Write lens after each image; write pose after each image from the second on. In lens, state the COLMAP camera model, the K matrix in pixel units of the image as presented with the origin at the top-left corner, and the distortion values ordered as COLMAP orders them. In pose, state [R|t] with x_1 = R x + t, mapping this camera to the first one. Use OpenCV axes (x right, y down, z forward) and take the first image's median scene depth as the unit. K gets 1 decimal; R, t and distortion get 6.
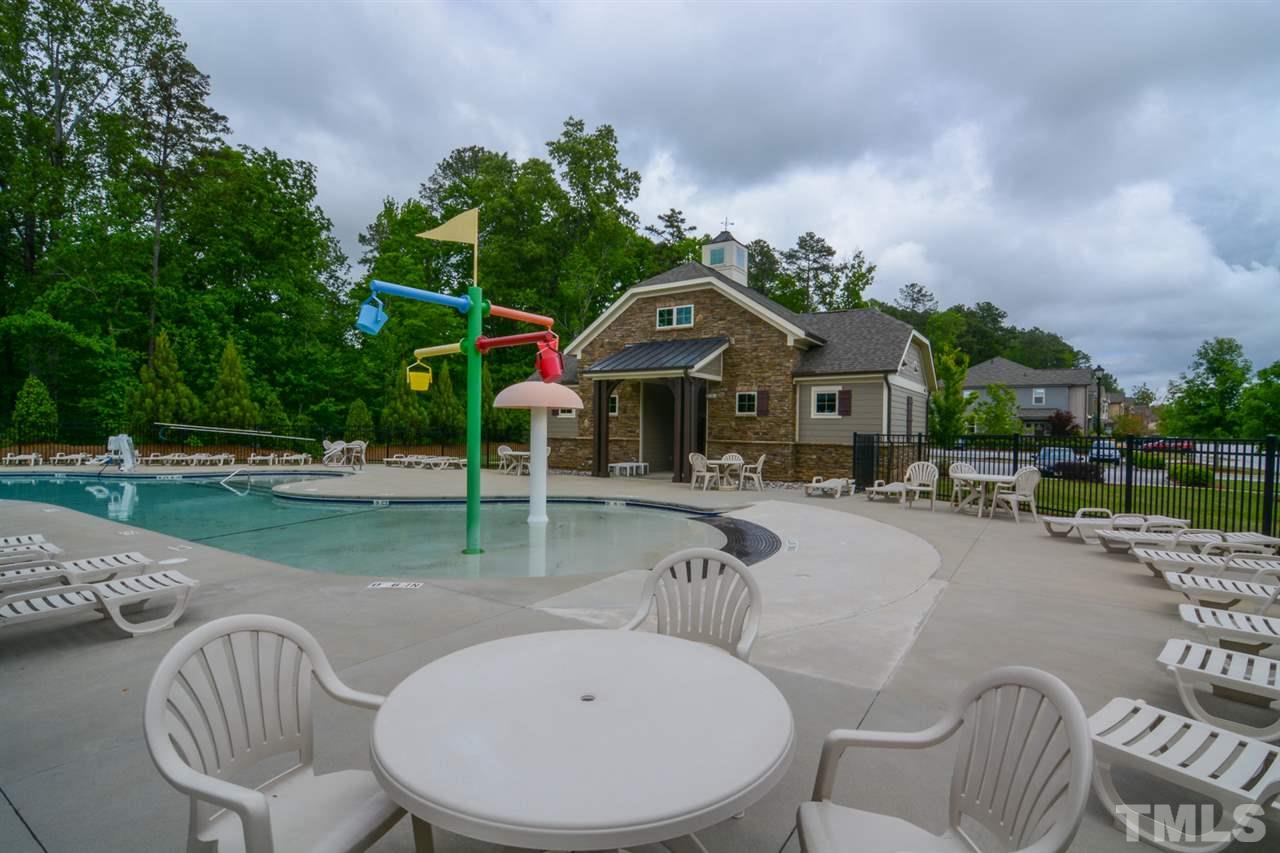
lens RADIAL K [[619.4, 0, 640.8], [0, 619.4, 437.1], [0, 0, 1]] dist [-0.003671, -0.013020]
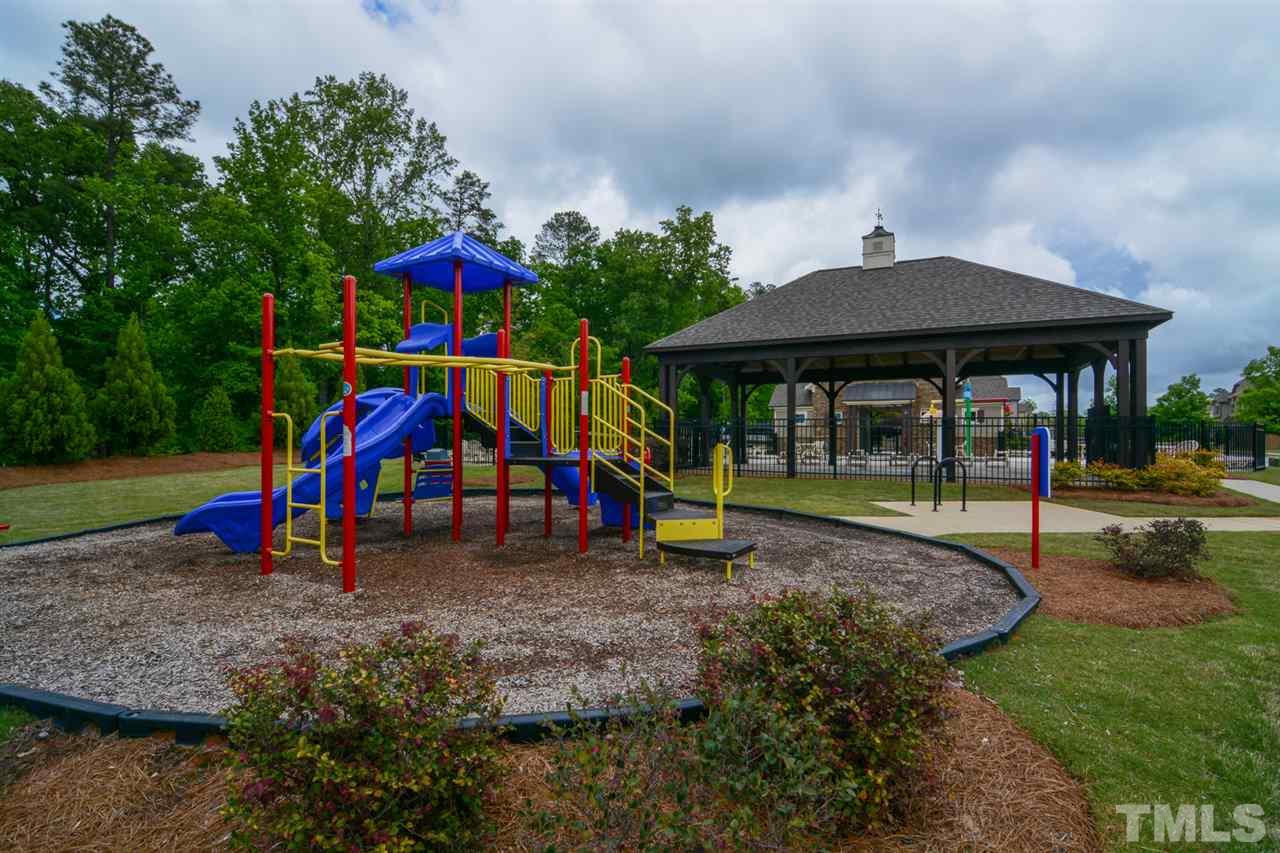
lens RADIAL K [[619.4, 0, 640.8], [0, 619.4, 437.1], [0, 0, 1]] dist [-0.003671, -0.013020]
pose [[0.982510, -0.026541, 0.184308, -0.460225], [0.027623, 0.999613, -0.003305, -0.004672], [-0.184149, 0.008339, 0.982863, -0.314568]]
